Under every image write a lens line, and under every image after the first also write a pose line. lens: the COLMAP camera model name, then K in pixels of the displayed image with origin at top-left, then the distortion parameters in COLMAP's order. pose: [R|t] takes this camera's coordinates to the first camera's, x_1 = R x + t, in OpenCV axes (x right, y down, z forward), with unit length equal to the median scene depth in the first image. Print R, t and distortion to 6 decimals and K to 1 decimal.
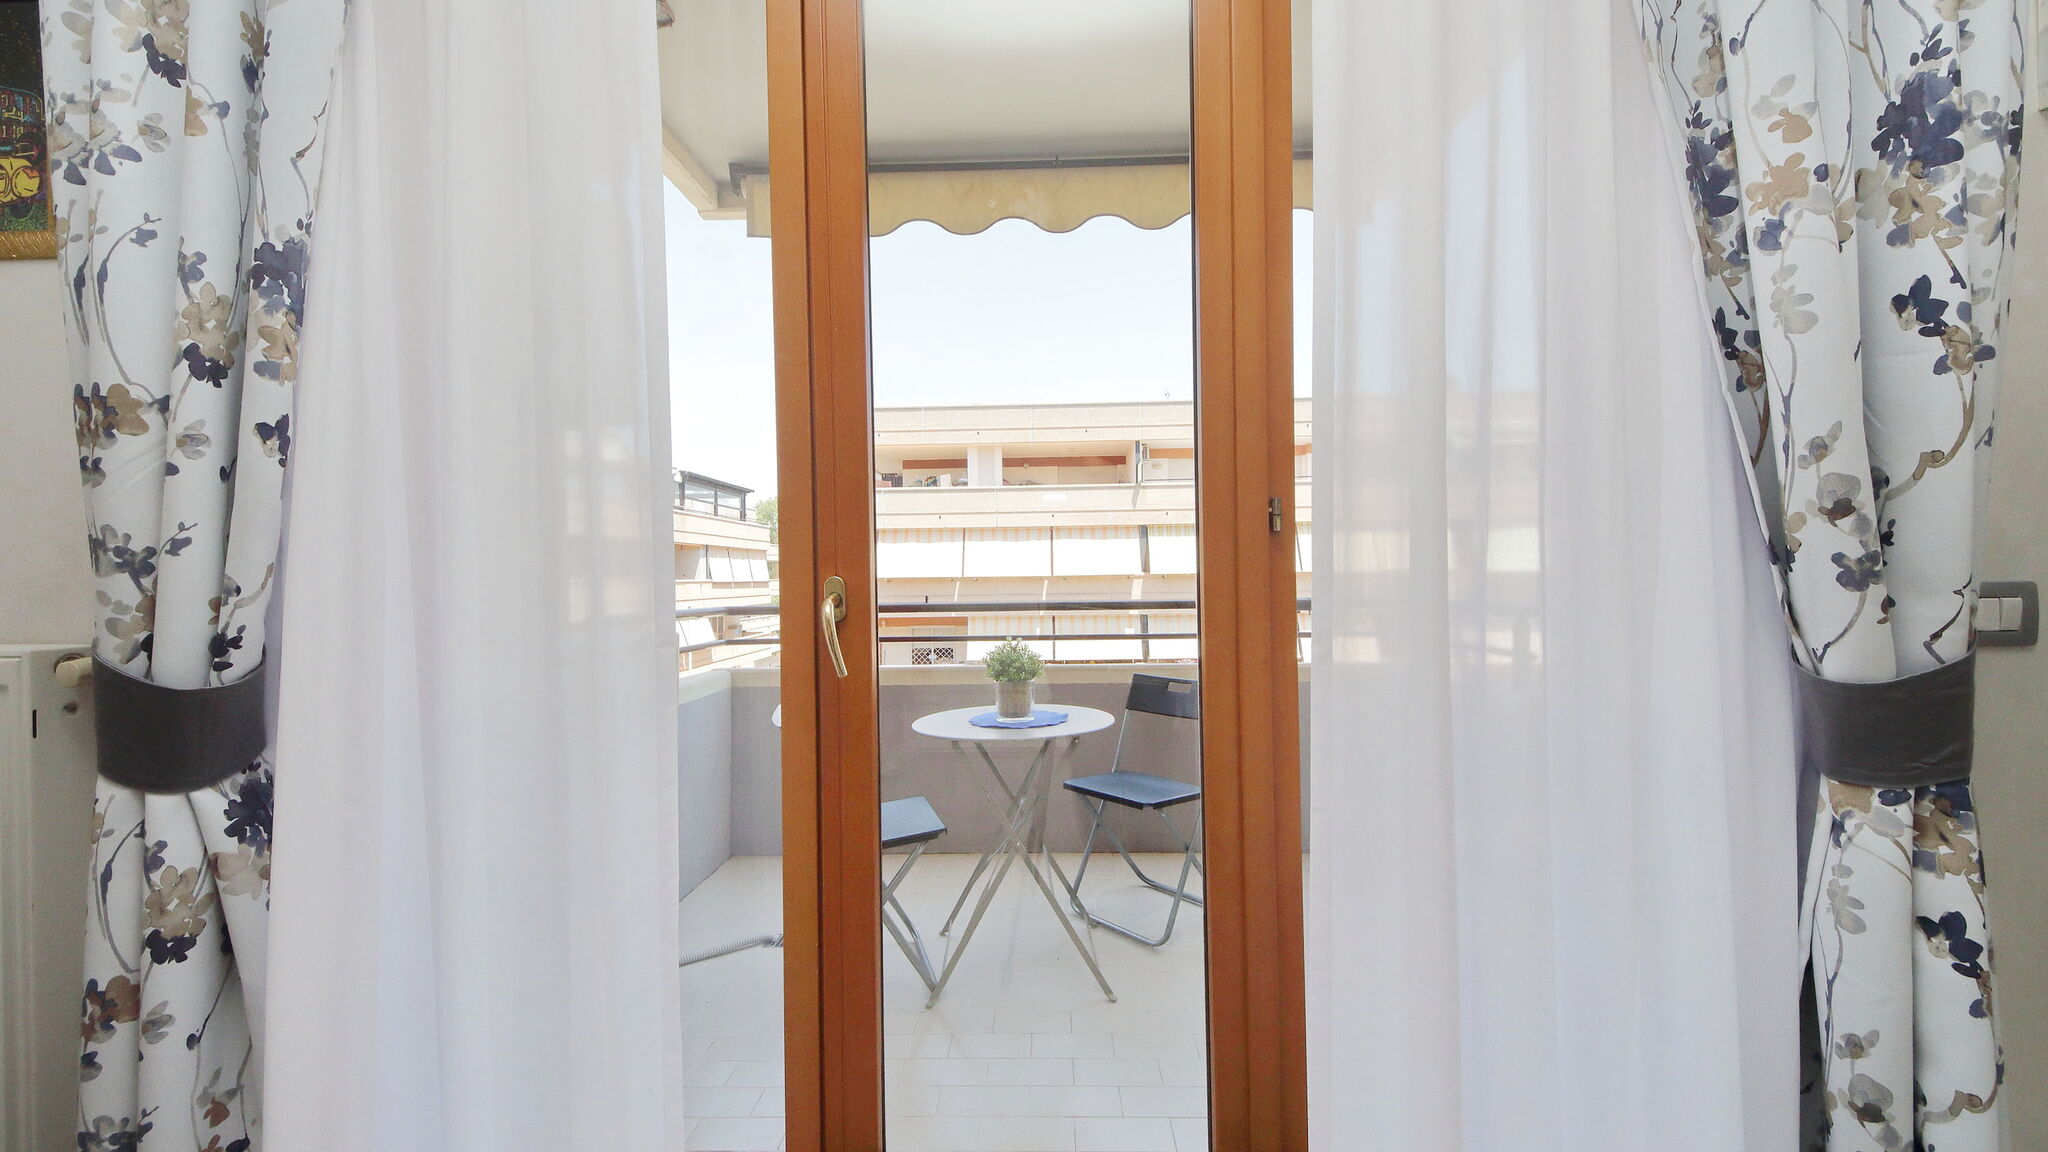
lens RADIAL K [[696.3, 0, 1058.4], [0, 696.3, 576.1], [0, 0, 1]] dist [0.014150, -0.005083]
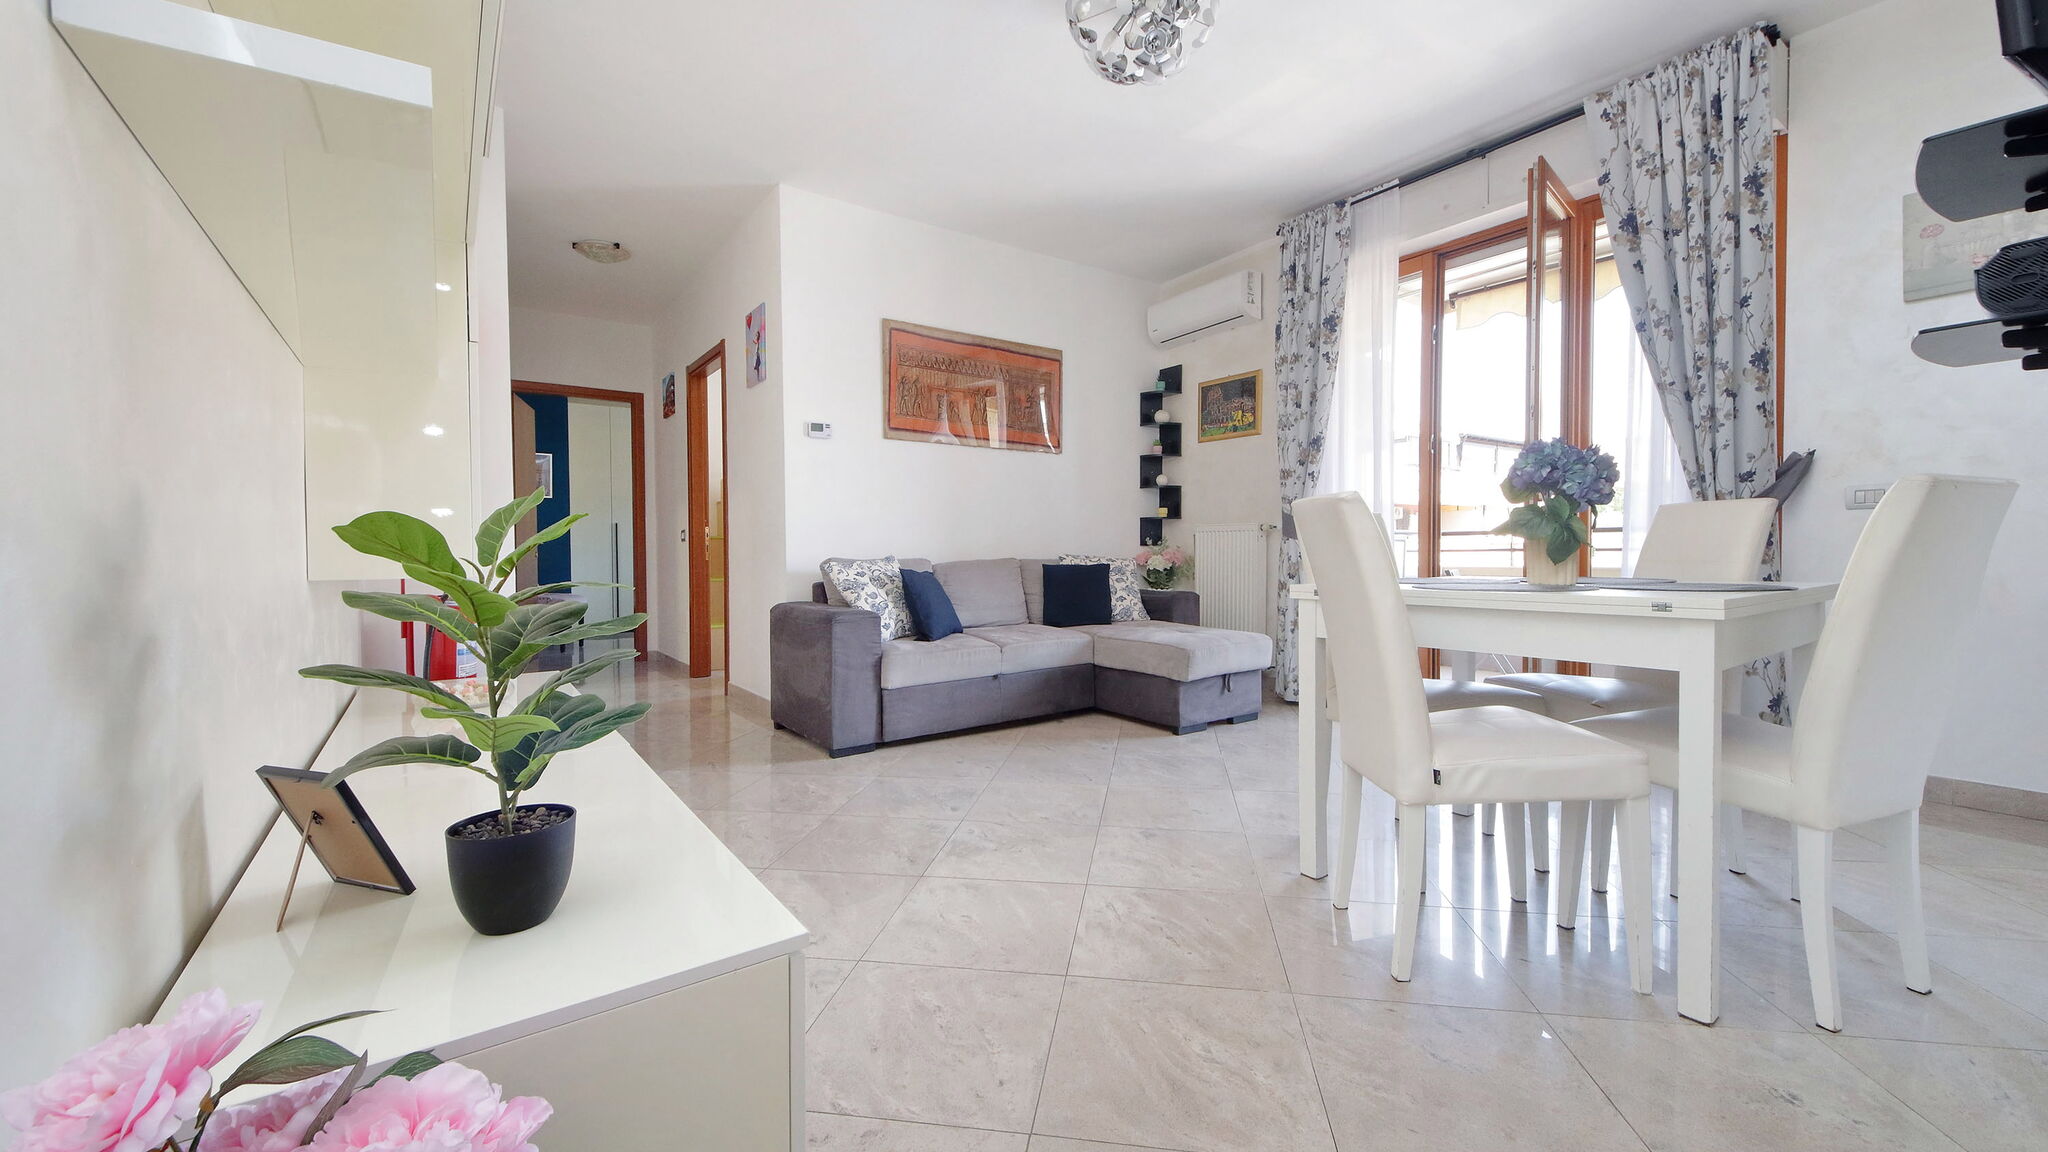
lens RADIAL K [[804.5, 0, 1053.7], [0, 804.5, 564.9], [0, 0, 1]] dist [0.028808, -0.000181]
pose [[0.605295, 0.022451, -0.795685, 2.419632], [-0.004478, 0.999682, 0.024801, 0.310989], [0.795989, -0.011449, 0.605203, -4.068424]]
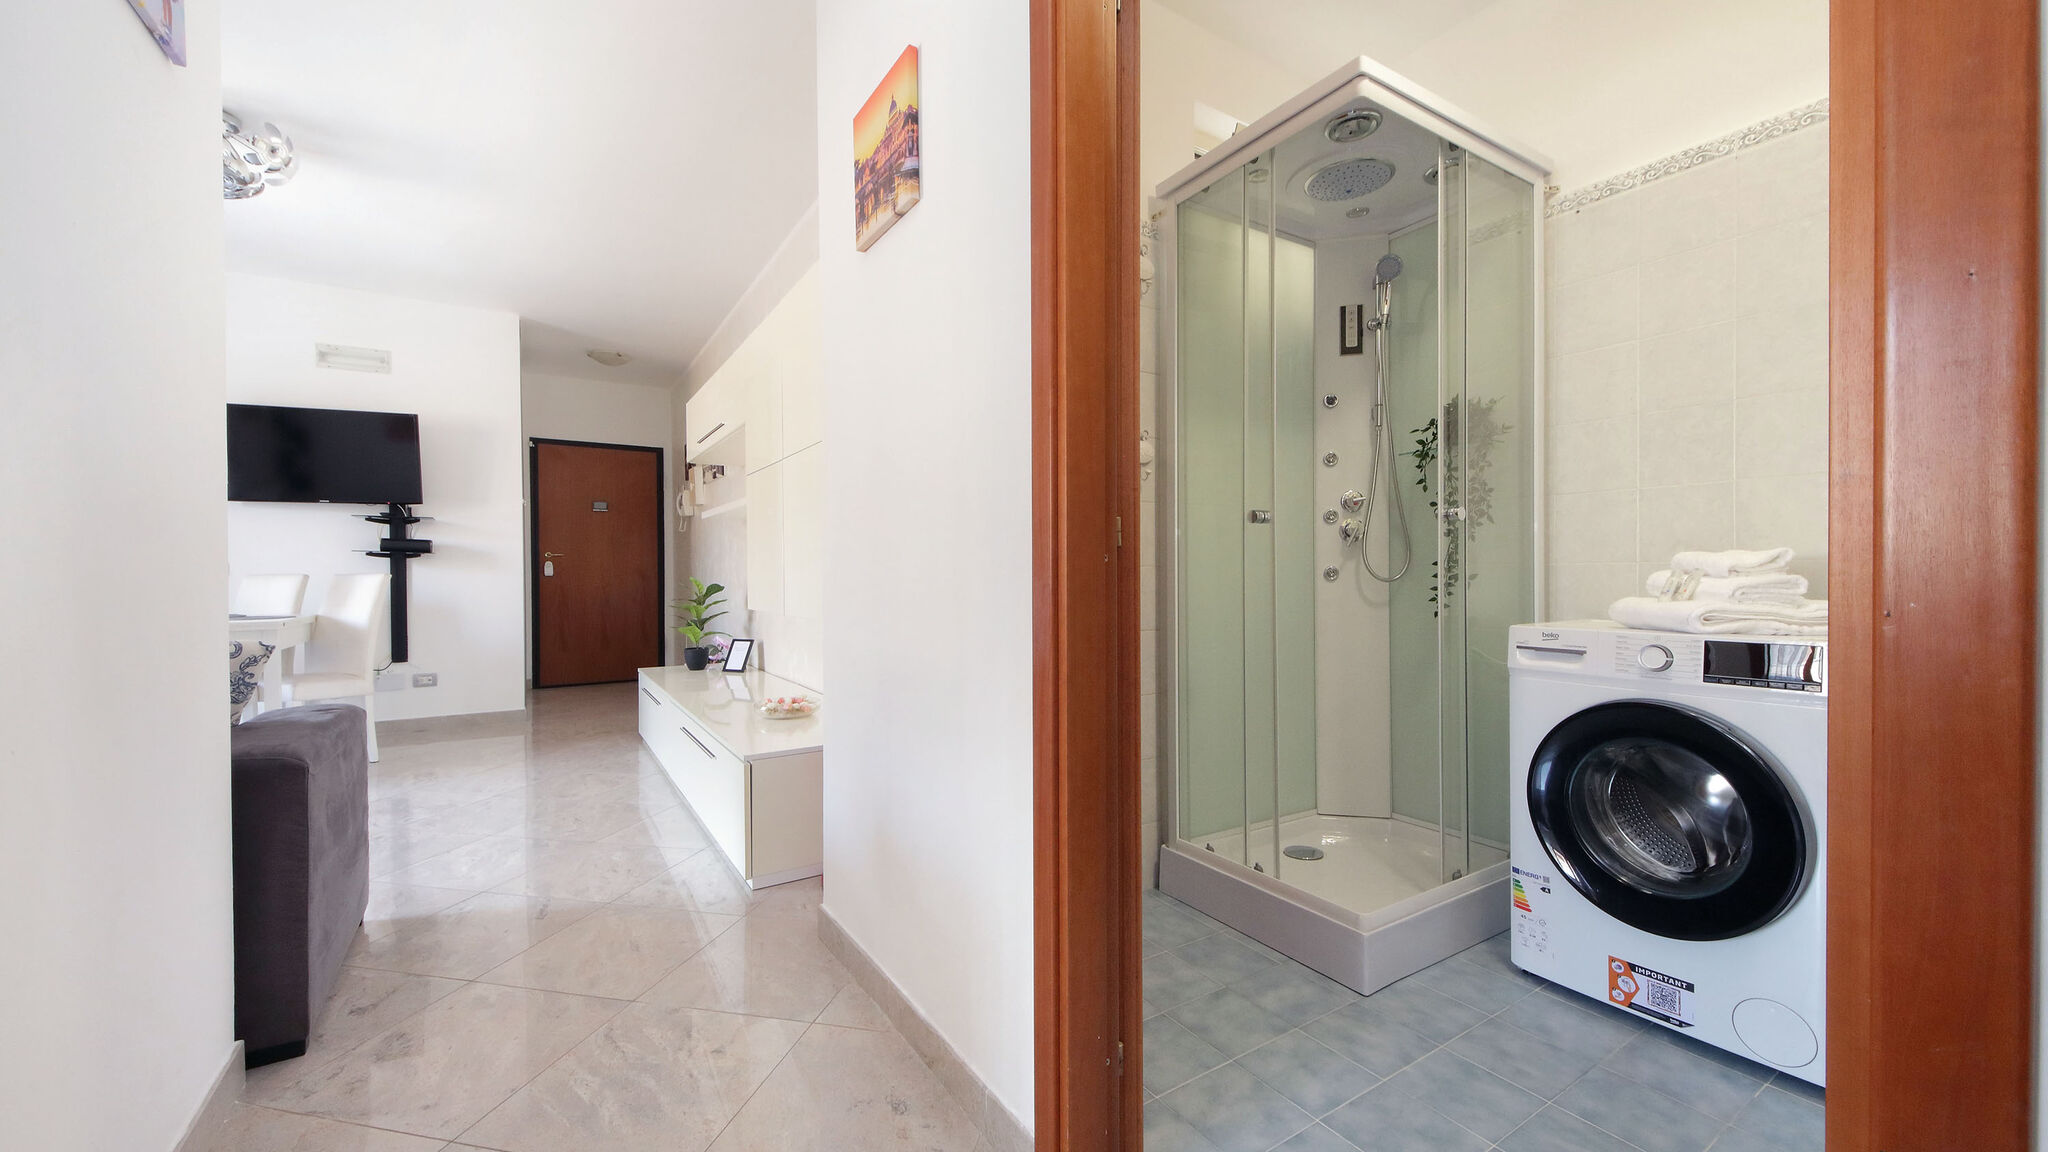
lens RADIAL K [[763.3, 0, 1021.5], [0, 763.3, 581.0], [0, 0, 1]] dist [0.034069, -0.017238]
pose [[-0.536141, 0.002075, 0.844126, -5.597702], [0.015877, 0.999845, 0.007626, 0.253966], [-0.843979, 0.017491, -0.536090, -2.890383]]
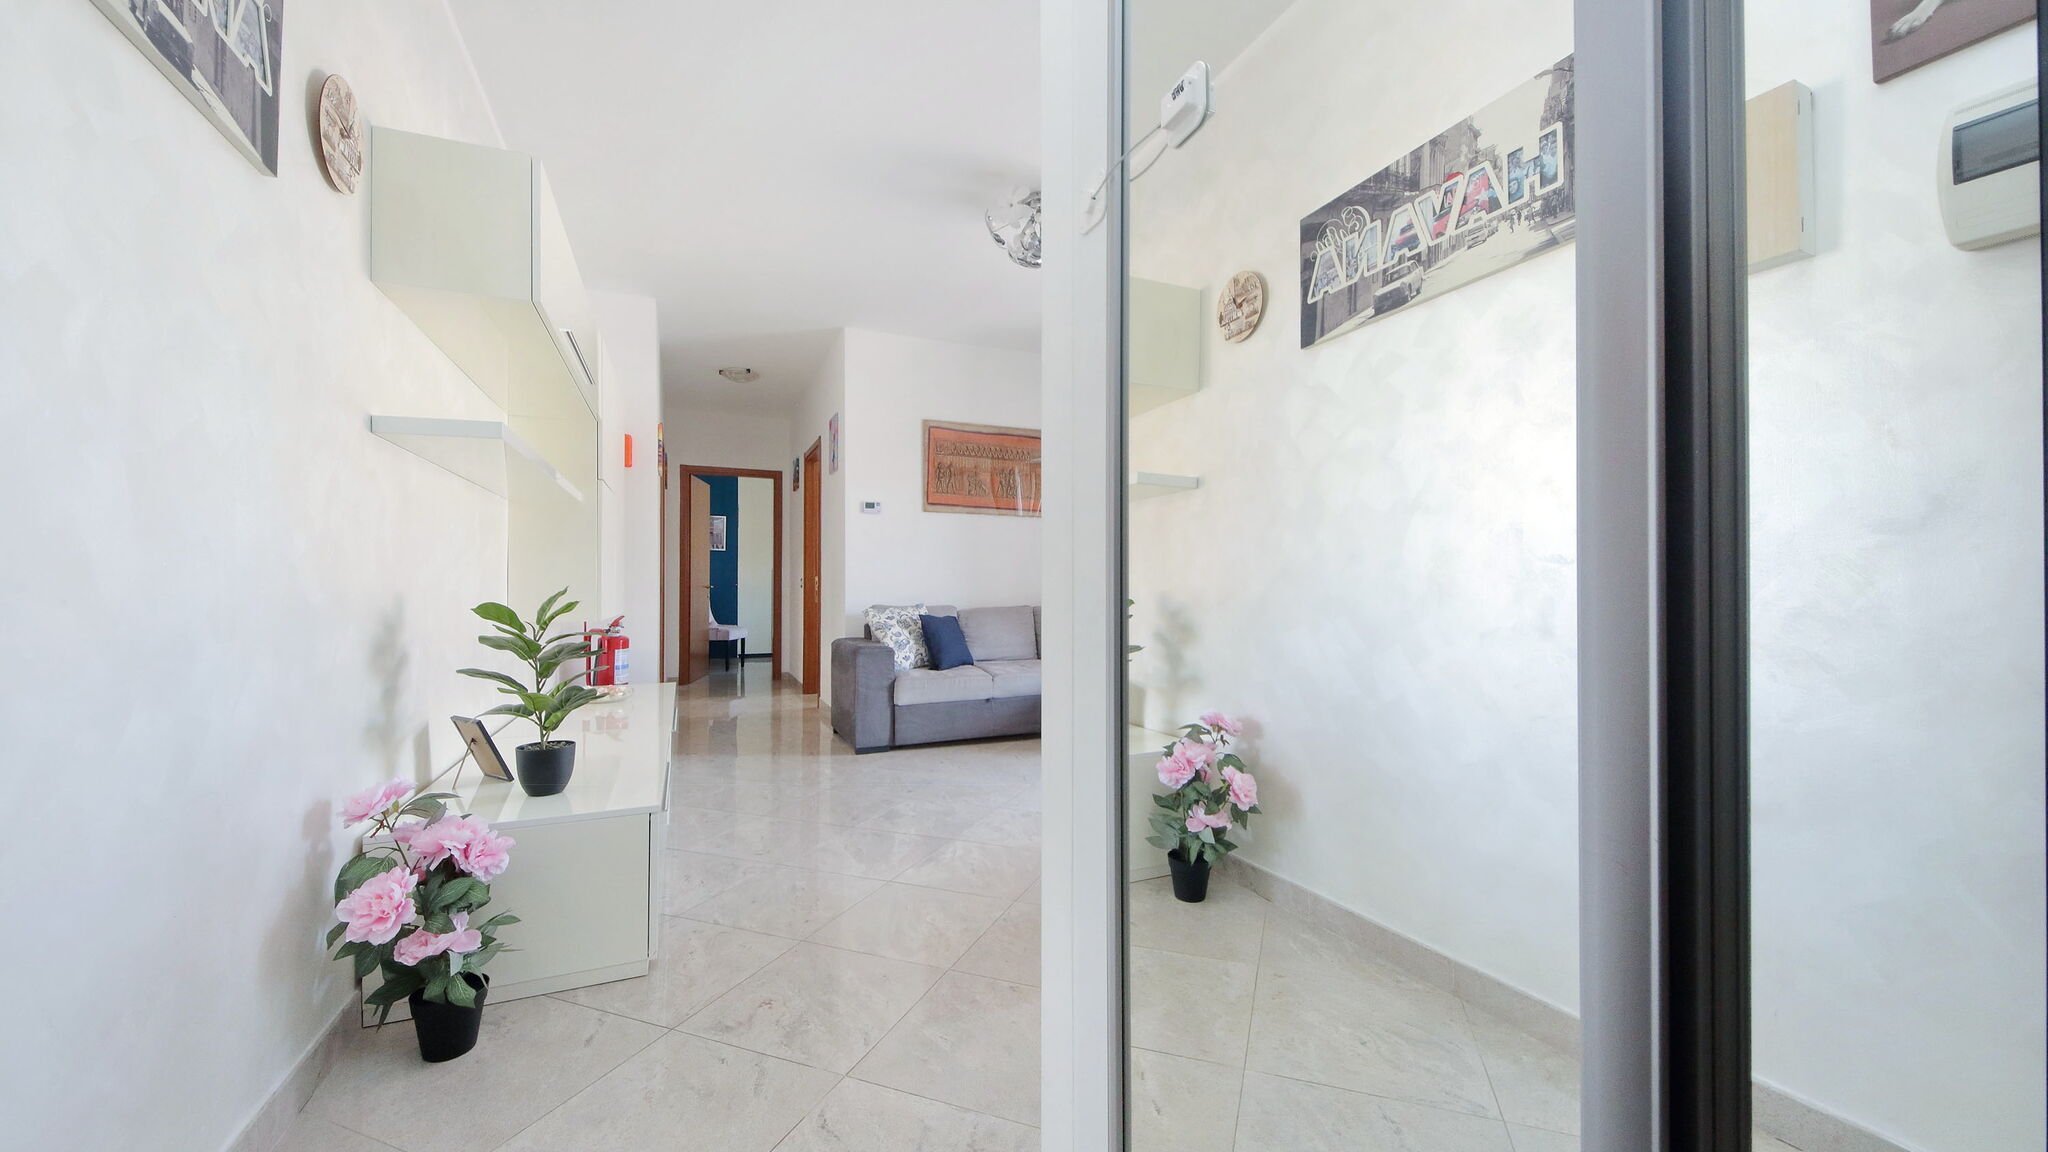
lens RADIAL K [[776.6, 0, 1046.4], [0, 776.6, 582.5], [0, 0, 1]] dist [0.017302, -0.000109]
pose [[0.426005, 0.007497, -0.904690, 4.052423], [-0.011534, 0.999929, 0.002855, 0.171131], [0.904647, 0.009218, 0.426062, -3.544059]]
